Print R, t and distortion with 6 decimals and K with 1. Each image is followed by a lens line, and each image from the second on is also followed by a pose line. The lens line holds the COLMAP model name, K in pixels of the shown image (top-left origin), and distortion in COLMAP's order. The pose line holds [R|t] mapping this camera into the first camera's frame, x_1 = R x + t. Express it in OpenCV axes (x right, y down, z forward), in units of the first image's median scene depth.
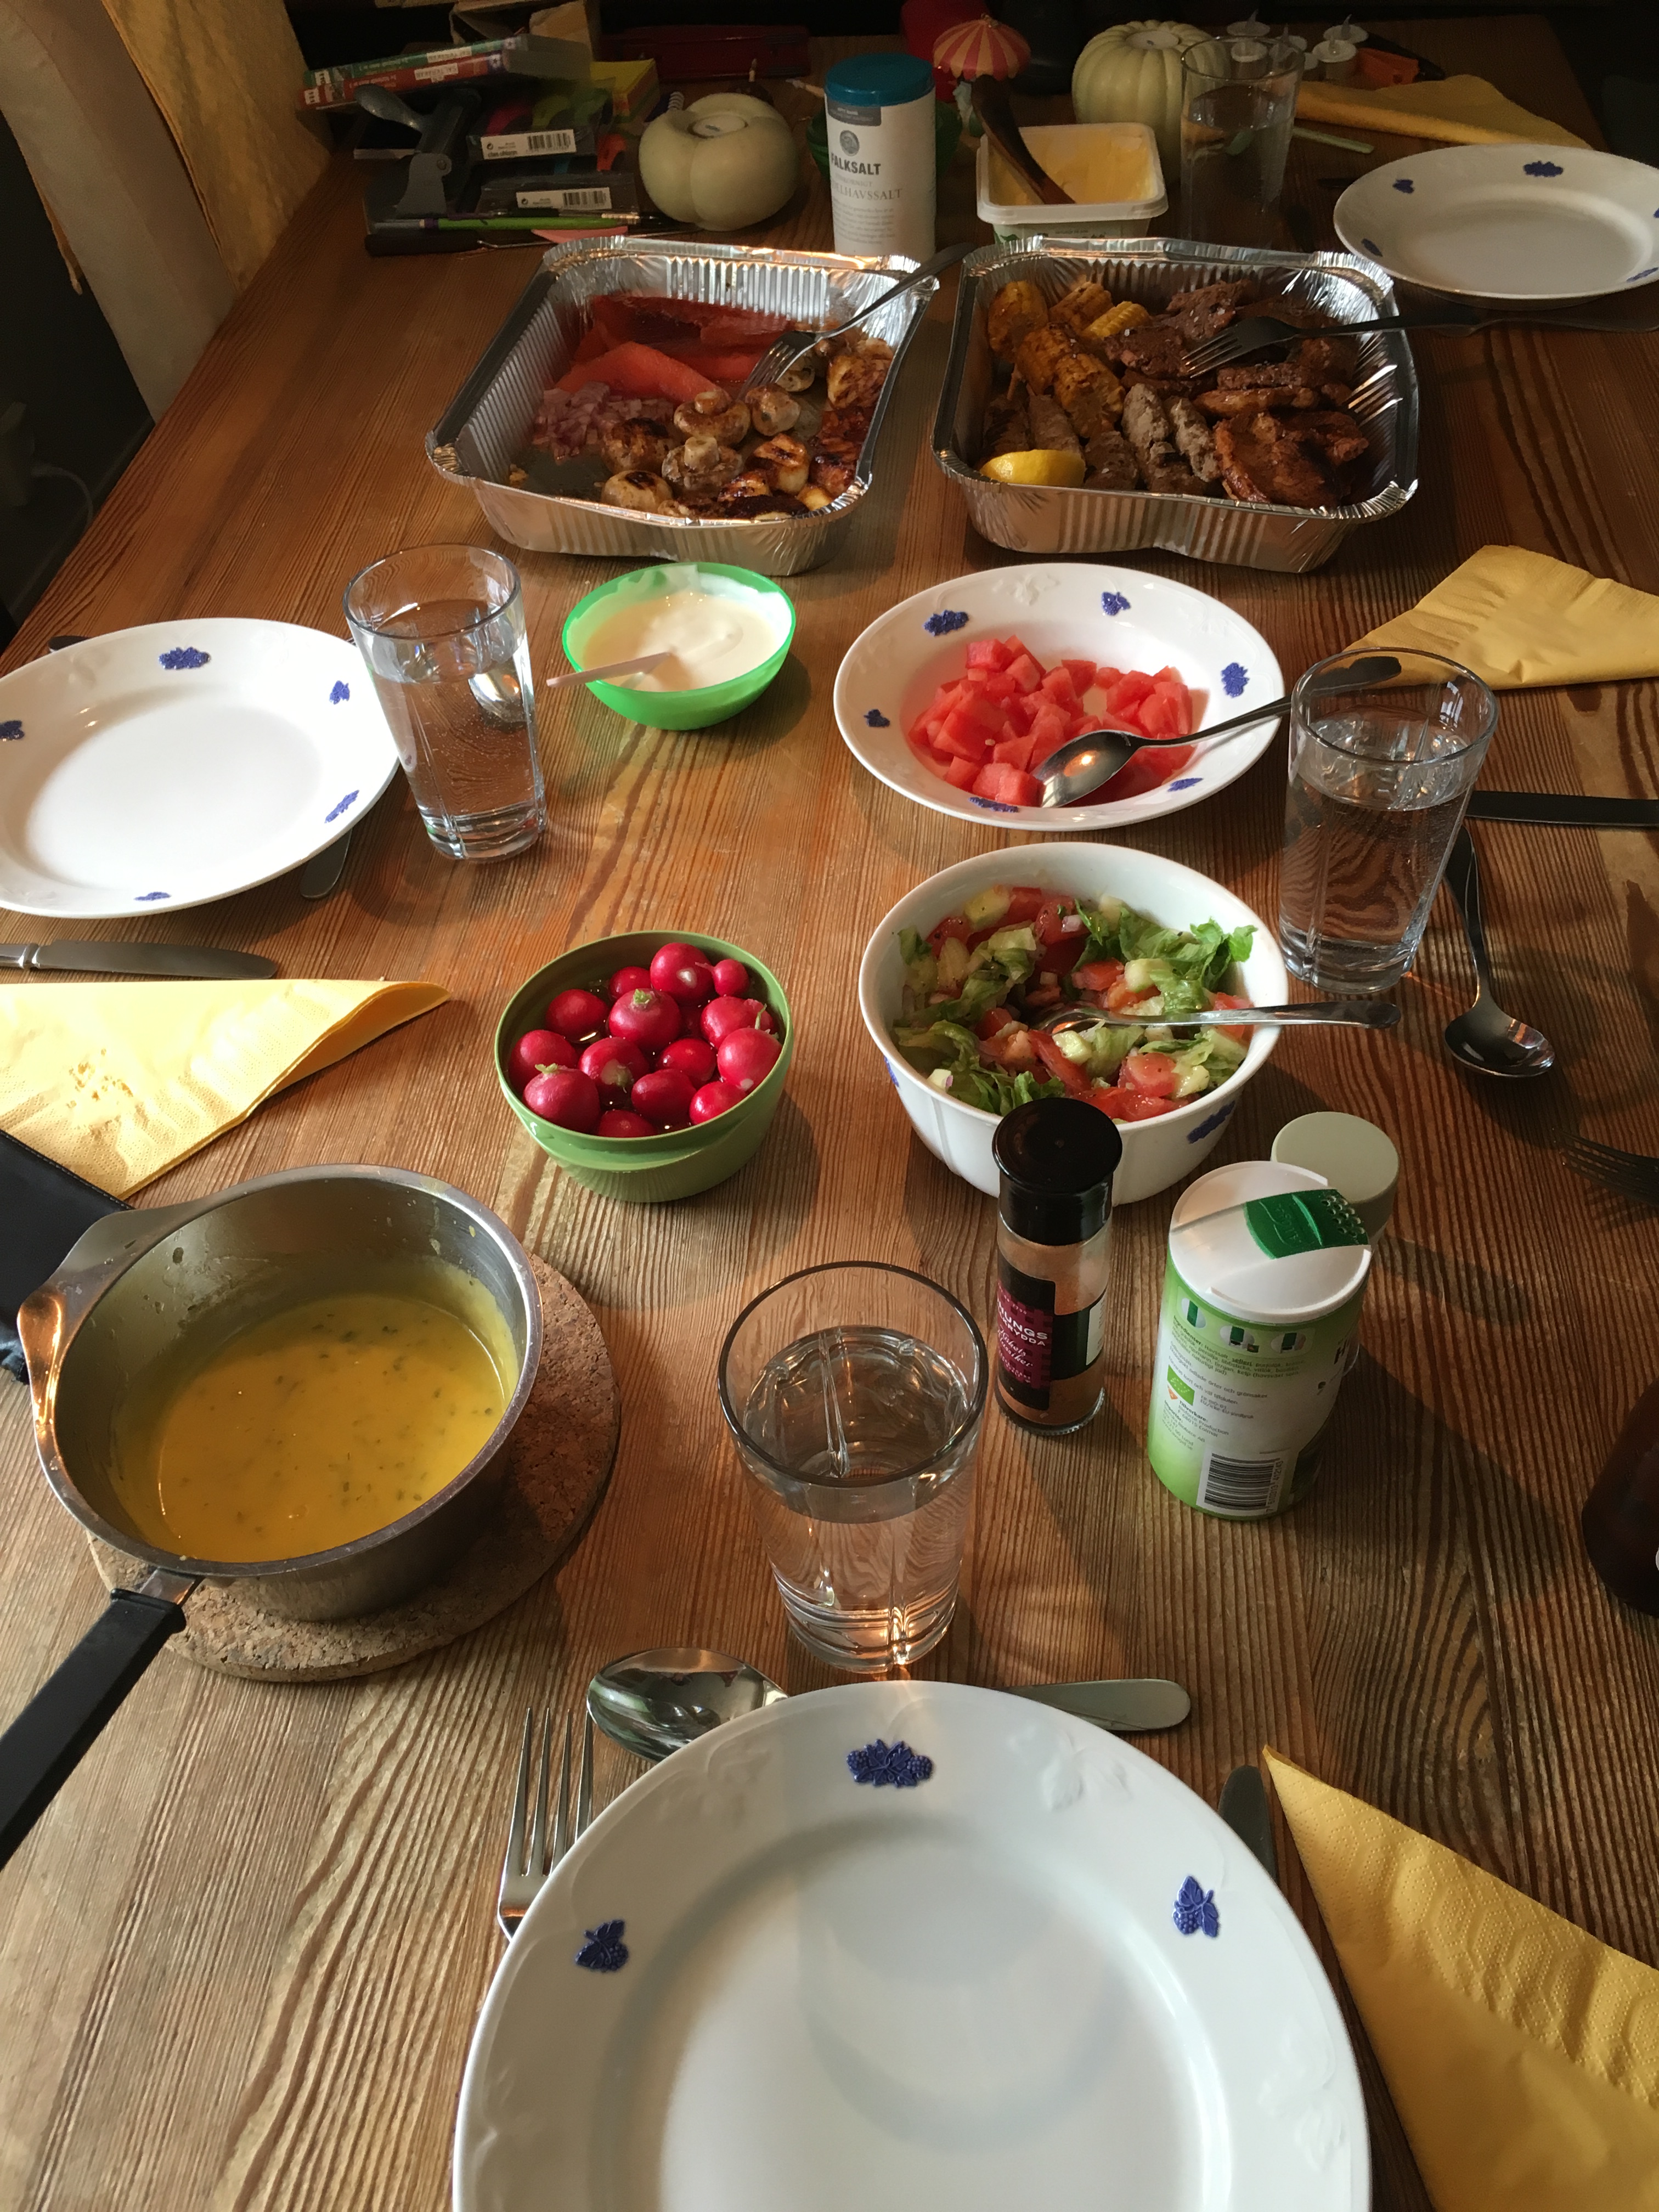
lens RADIAL K [[1863.8, 0, 828.3], [0, 1863.8, 1115.1], [0, 0, 1]] dist [0.073777, -0.100365]
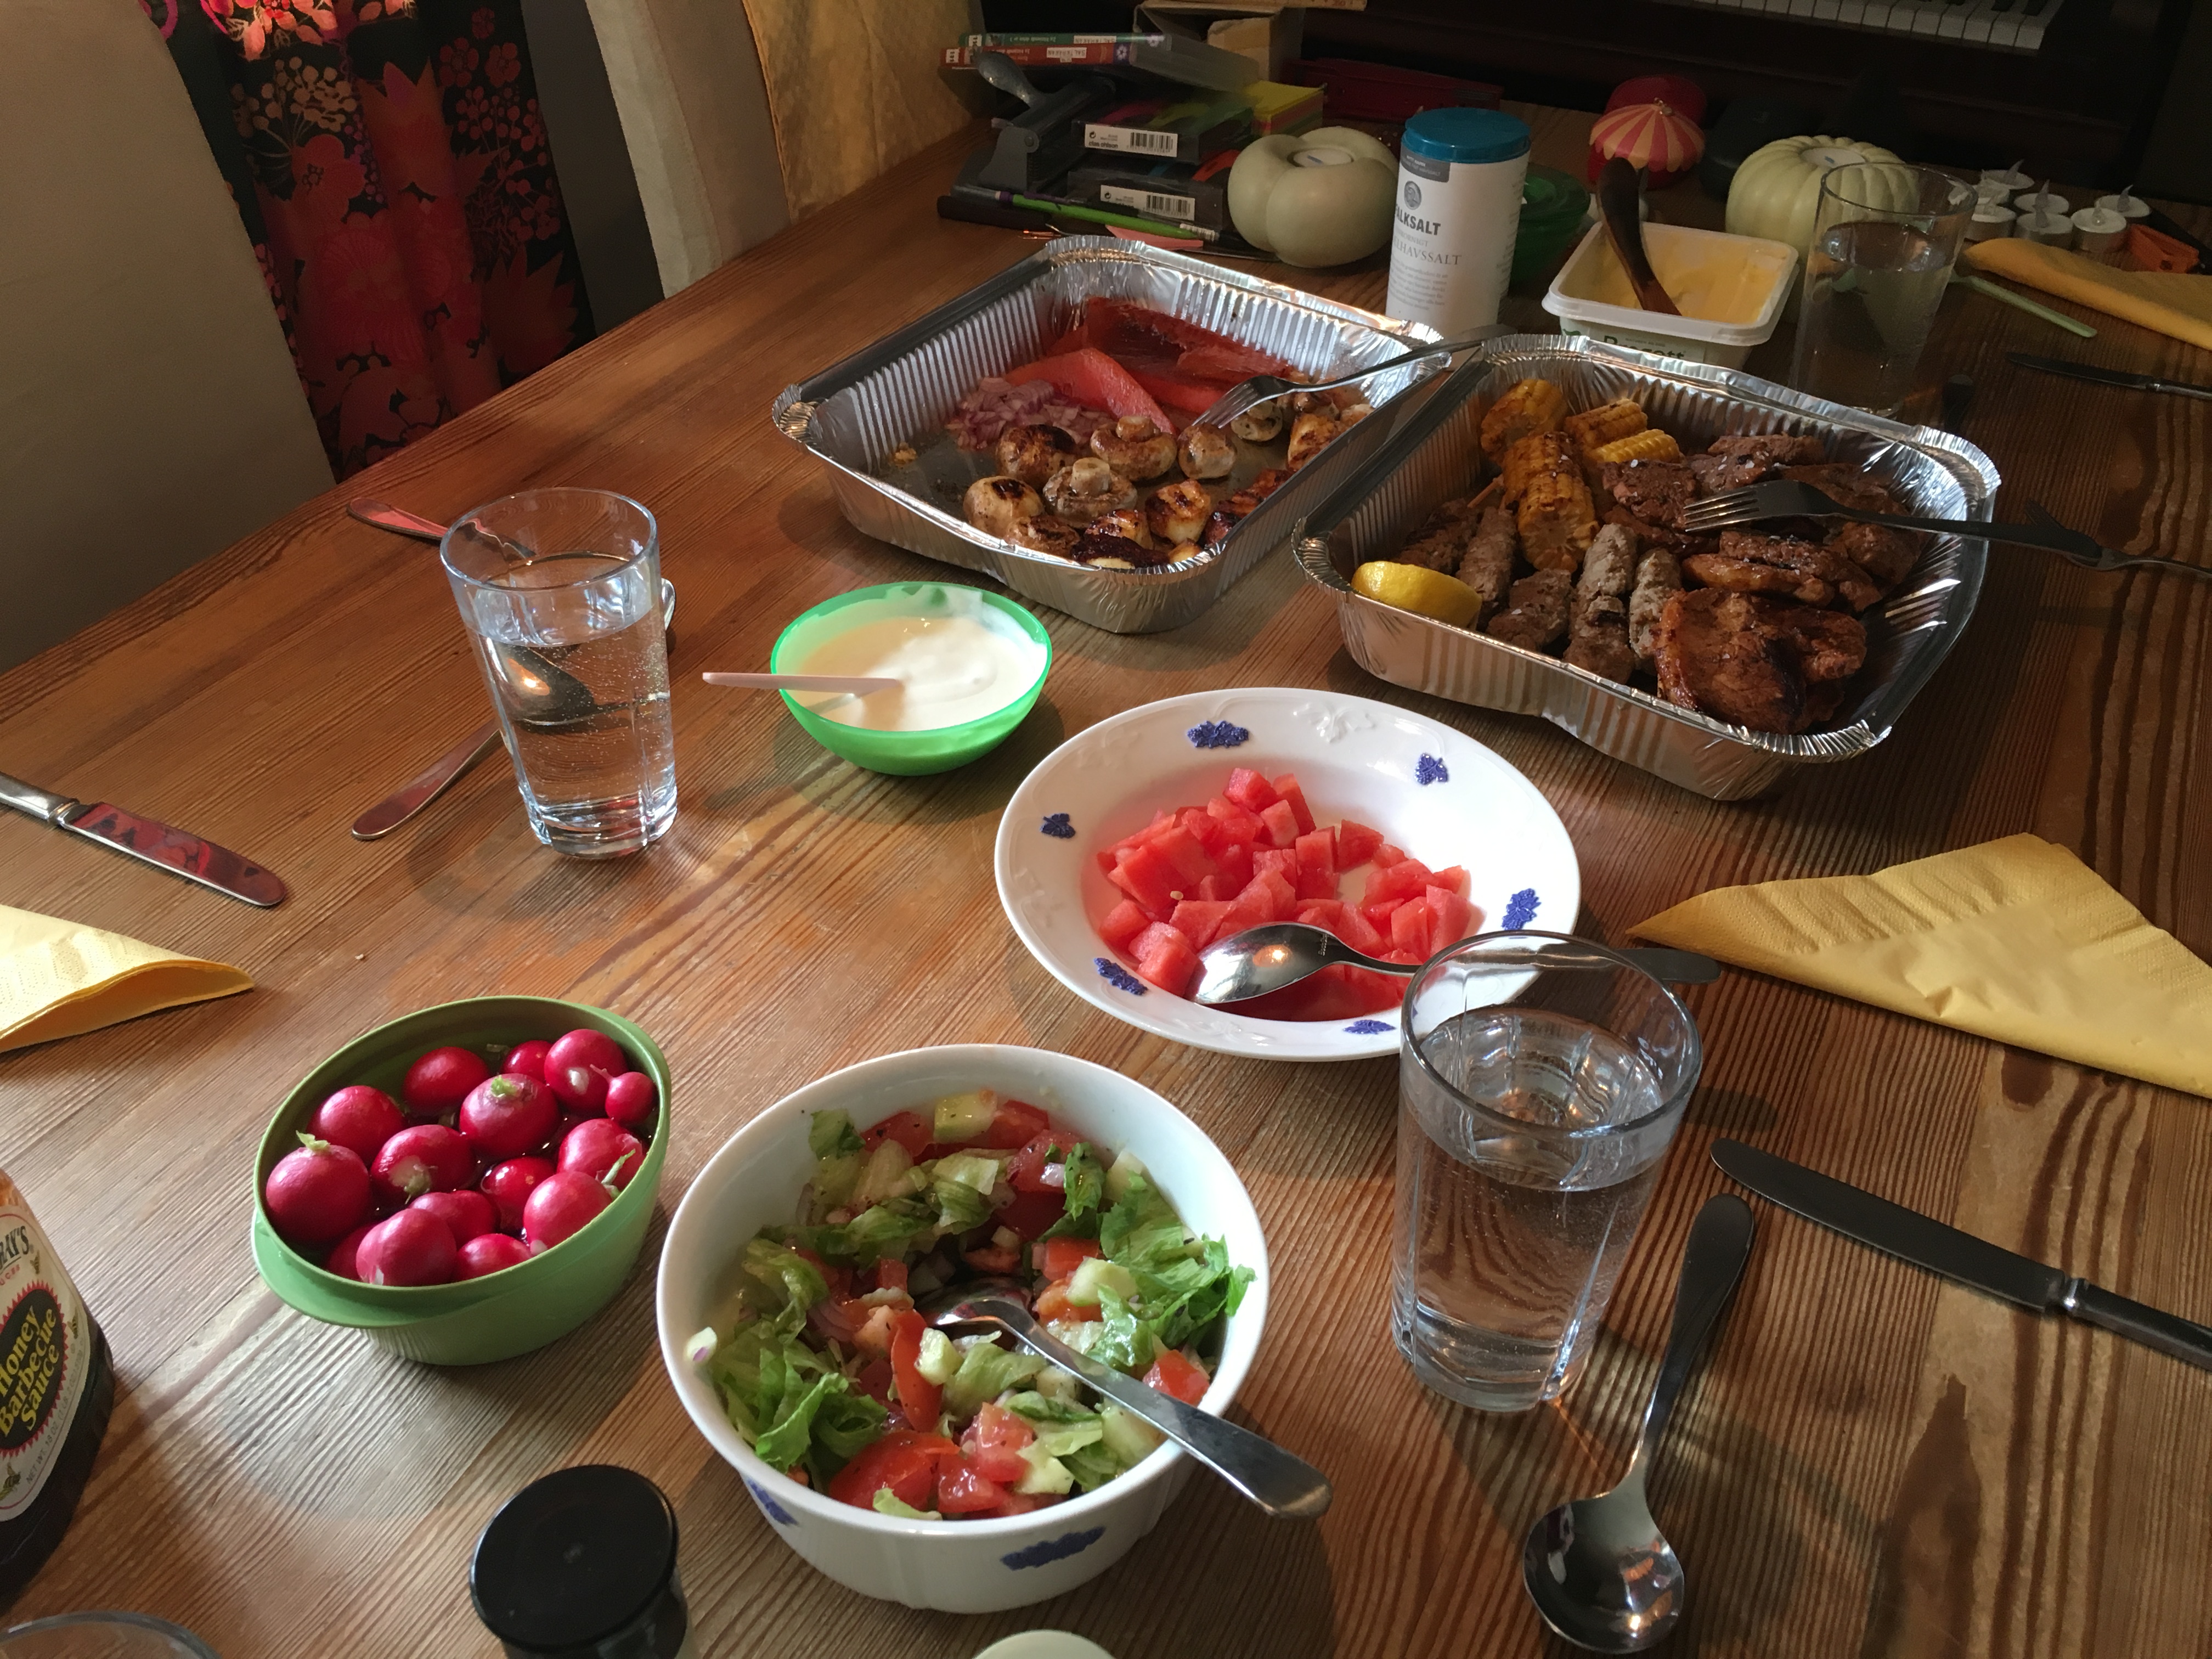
lens RADIAL K [[1863.8, 0, 1105.1], [0, 1863.8, 833.4], [0, 0, 1]] dist [0.073777, -0.100365]
pose [[0.924593, 0.279498, -0.258861, 0.211877], [-0.314653, 0.943346, -0.105317, -0.111881], [0.214760, 0.178827, 0.960156, 0.208861]]
